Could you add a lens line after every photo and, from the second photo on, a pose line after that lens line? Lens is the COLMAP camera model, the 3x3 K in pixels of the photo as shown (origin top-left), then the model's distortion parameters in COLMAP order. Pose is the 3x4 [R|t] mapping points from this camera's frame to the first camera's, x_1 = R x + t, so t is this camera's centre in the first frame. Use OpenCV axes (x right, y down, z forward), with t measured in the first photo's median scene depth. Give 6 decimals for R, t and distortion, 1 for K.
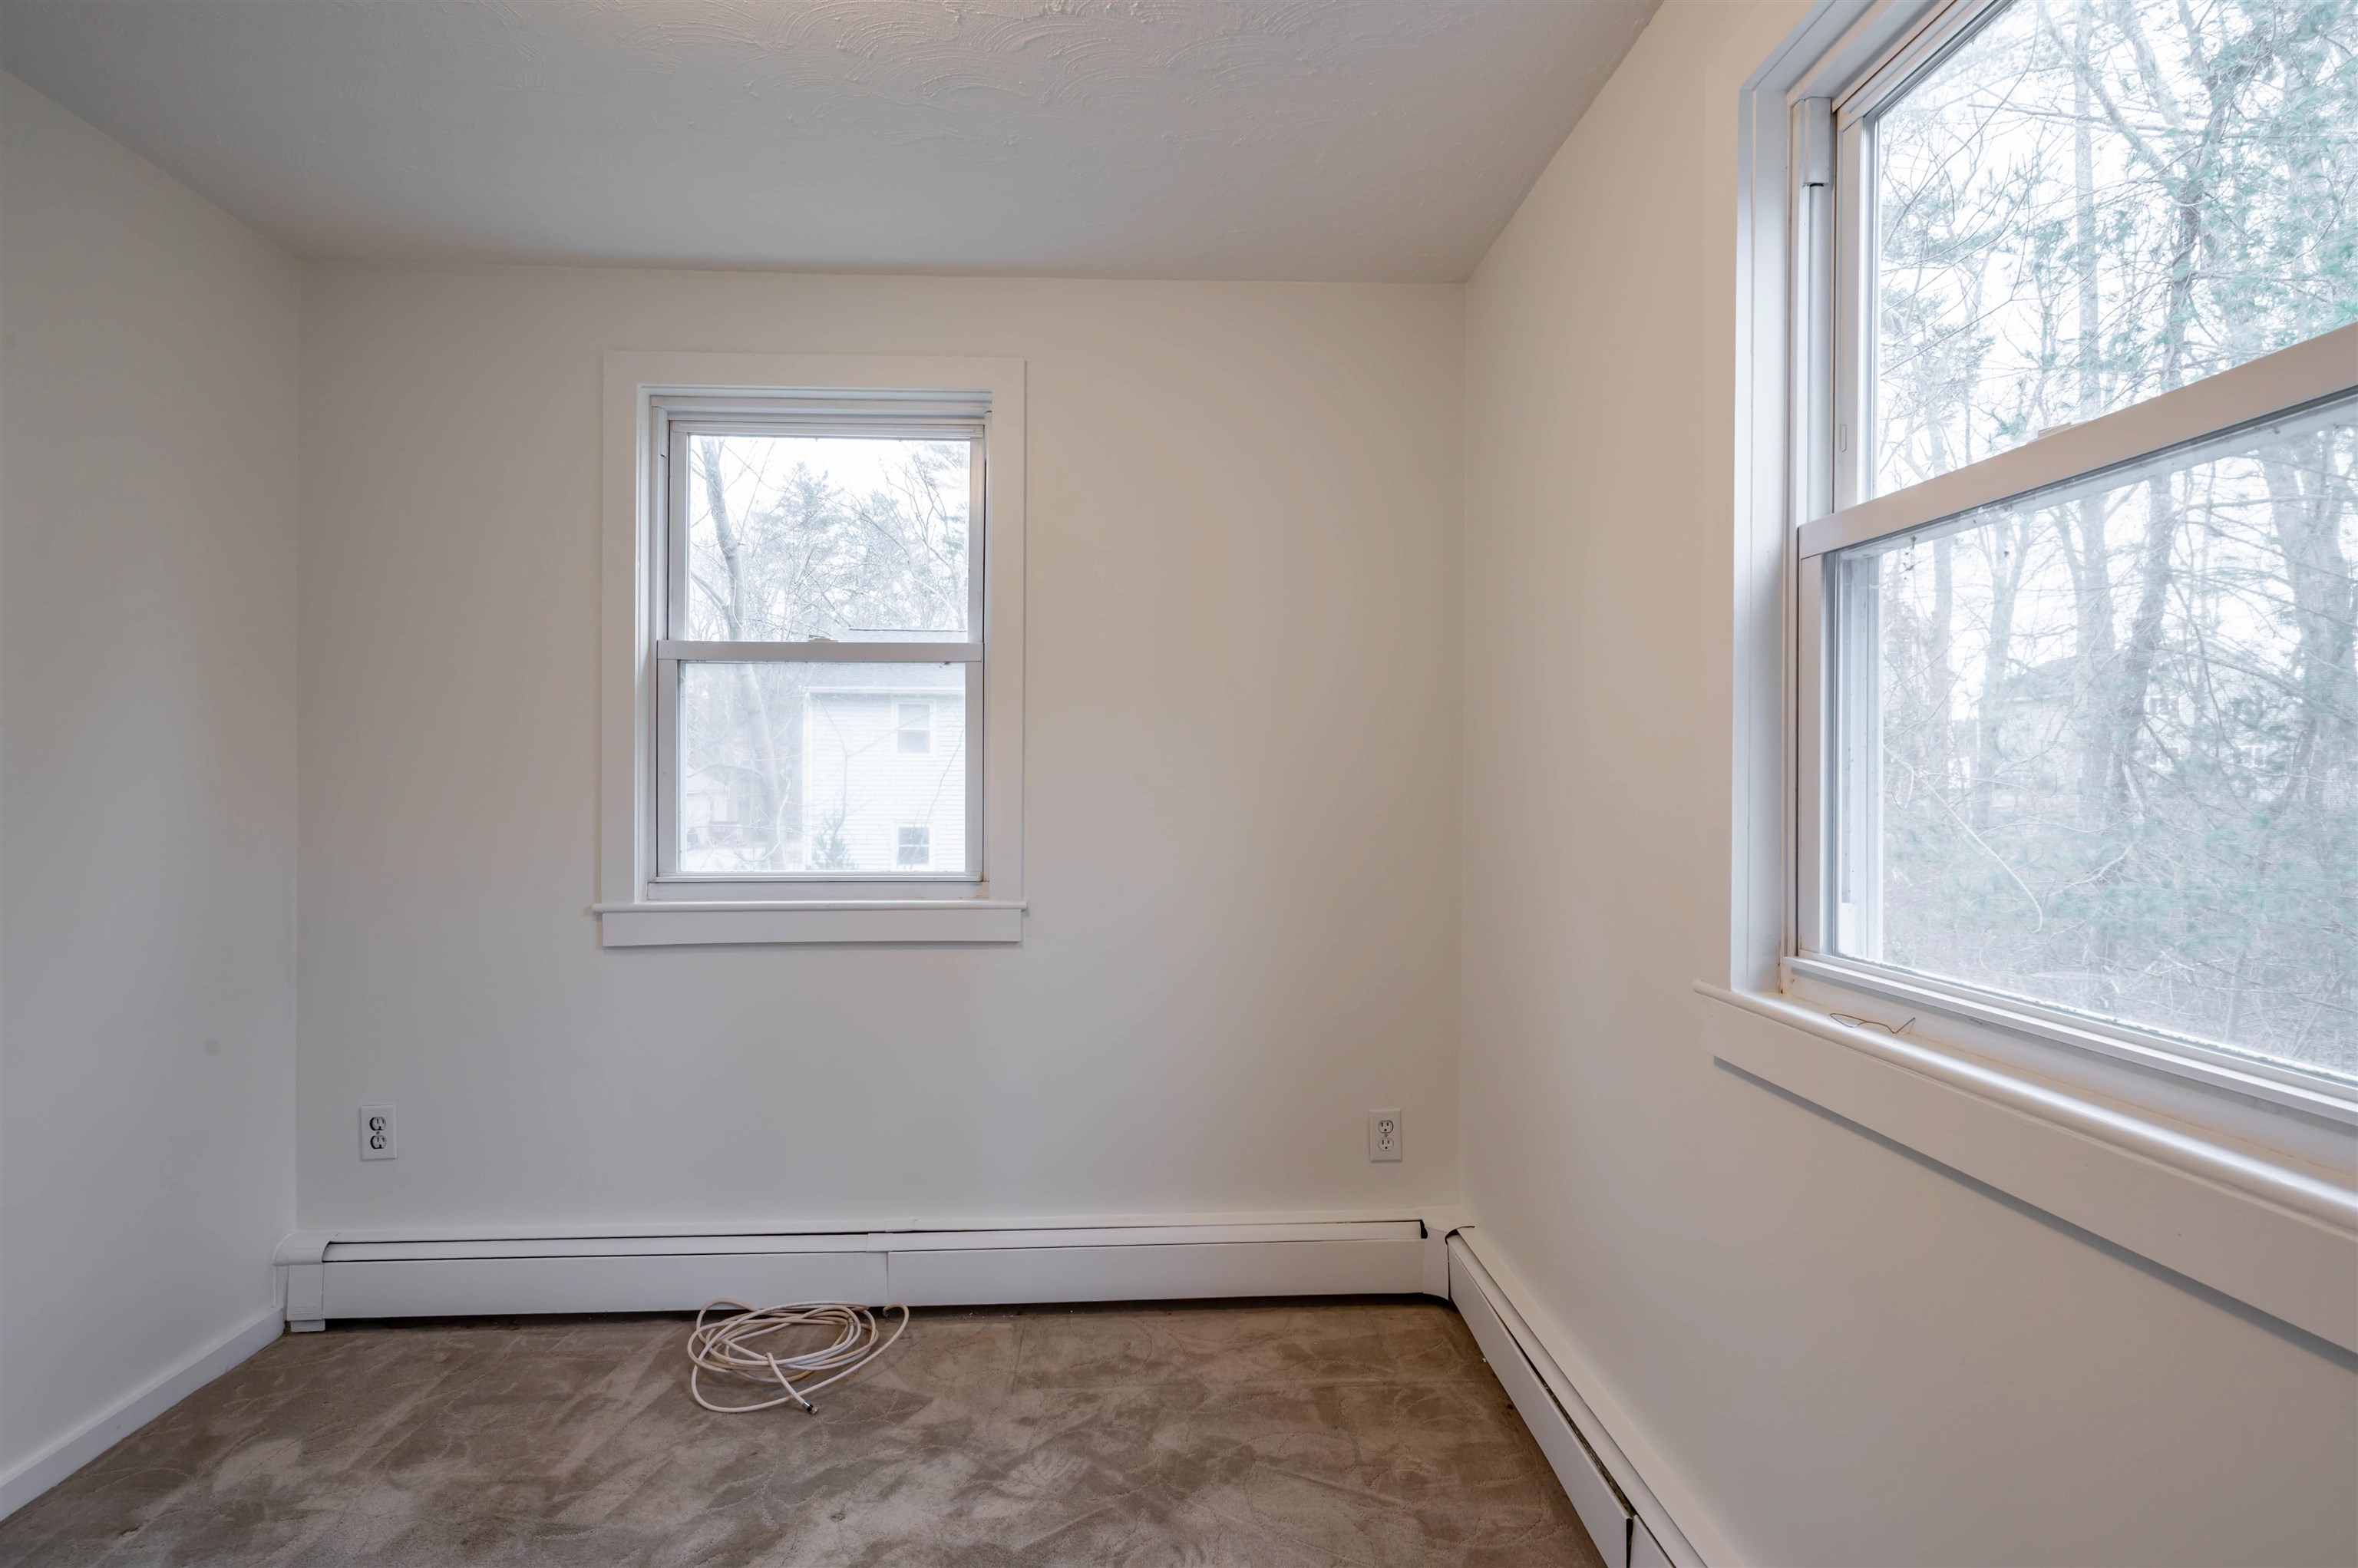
lens RADIAL K [[1128.0, 0, 1179.0], [0, 1128.0, 784.0], [0, 0, 1]] dist [-0.001893, 0.000186]
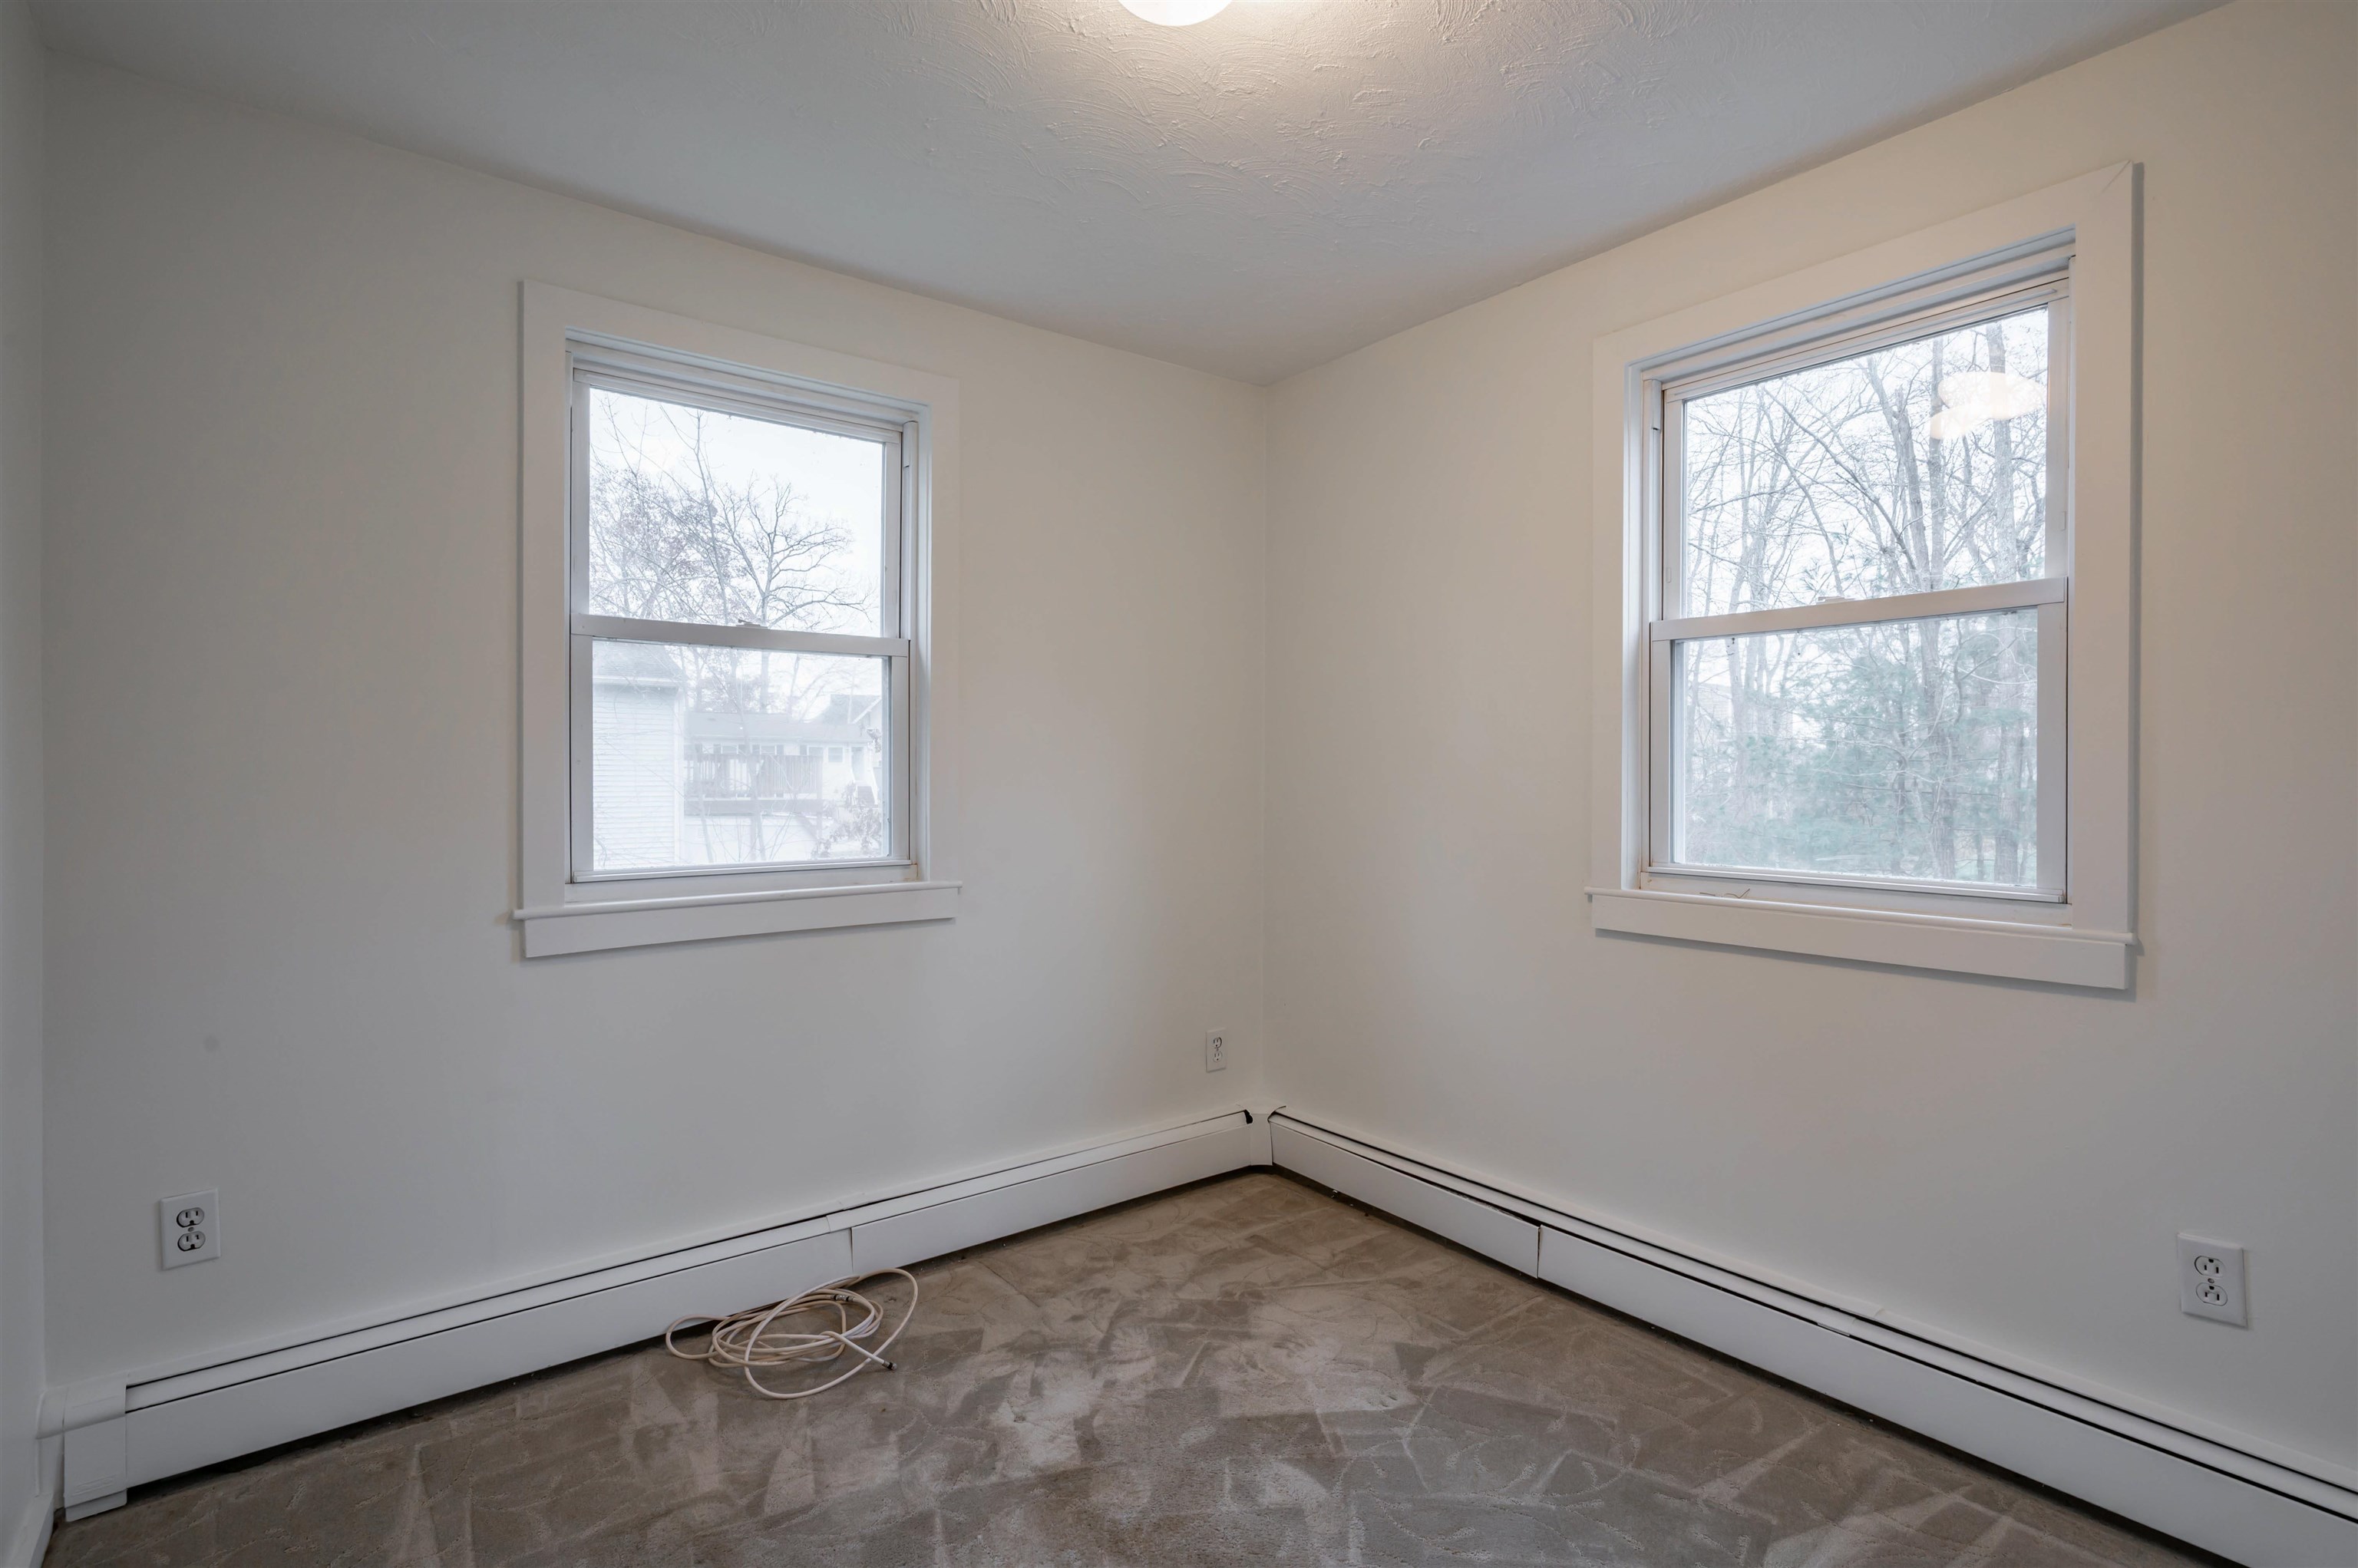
lens RADIAL K [[1128.0, 0, 1179.0], [0, 1128.0, 784.0], [0, 0, 1]] dist [-0.001893, 0.000186]
pose [[0.819564, -0.008144, 0.572930, -0.634091], [0.004104, 0.999957, 0.008344, 0.003176], [-0.572973, -0.004487, 0.819562, -0.012746]]
